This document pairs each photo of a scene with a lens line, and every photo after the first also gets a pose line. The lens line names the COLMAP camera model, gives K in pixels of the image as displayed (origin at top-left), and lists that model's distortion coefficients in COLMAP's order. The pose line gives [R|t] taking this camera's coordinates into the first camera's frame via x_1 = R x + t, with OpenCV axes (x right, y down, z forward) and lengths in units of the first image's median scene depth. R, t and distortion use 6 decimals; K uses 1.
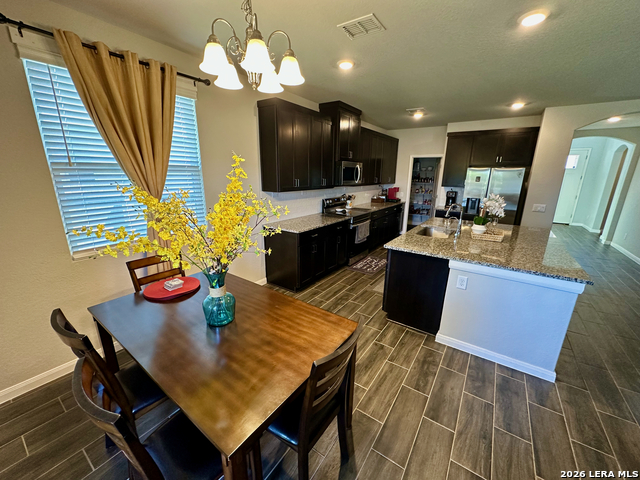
lens RADIAL K [[259.8, 0, 323.2], [0, 259.8, 239.3], [0, 0, 1]] dist [0.000099, -0.000056]
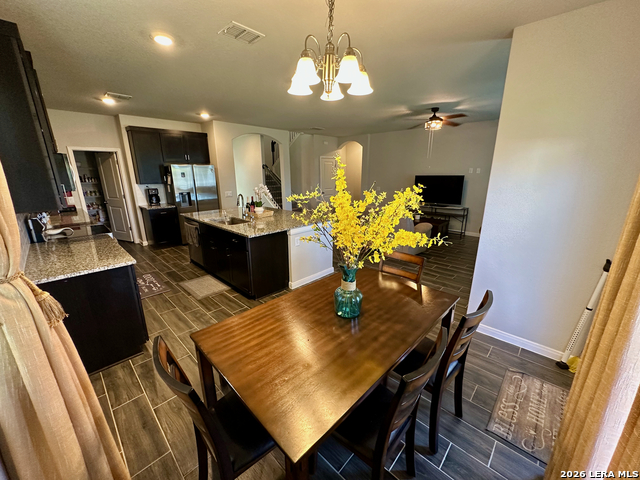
lens RADIAL K [[256.3, 0, 320.0], [0, 256.3, 240.0], [0, 0, 1]] dist [-0.000182, 0.000028]
pose [[0.158130, -0.281249, 0.946517, -0.468166], [0.255537, 0.937577, 0.235902, -0.087657], [-0.953780, 0.204567, 0.220129, 0.287440]]
